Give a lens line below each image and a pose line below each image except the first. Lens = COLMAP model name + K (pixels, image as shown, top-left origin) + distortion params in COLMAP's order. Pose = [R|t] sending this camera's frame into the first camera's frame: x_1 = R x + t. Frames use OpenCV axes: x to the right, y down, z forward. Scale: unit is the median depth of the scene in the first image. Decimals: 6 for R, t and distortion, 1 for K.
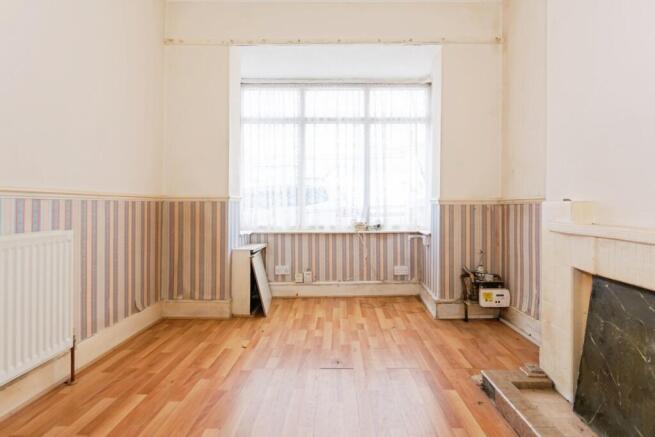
lens RADIAL K [[310.3, 0, 325.2], [0, 310.3, 200.9], [0, 0, 1]] dist [-0.000893, 0.000263]
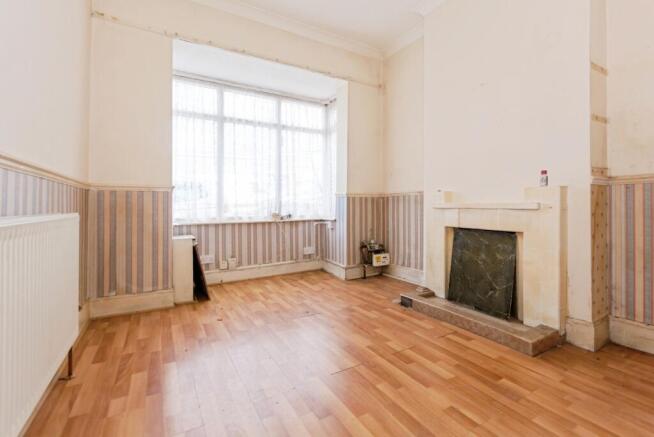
lens RADIAL K [[309.9, 0, 324.7], [0, 309.9, 200.9], [0, 0, 1]] dist [-0.000893, 0.000263]
pose [[0.858349, 0.006288, 0.513027, -0.399357], [-0.004226, 0.999978, -0.005186, 0.035417], [-0.513048, 0.002284, 0.858357, -0.121462]]
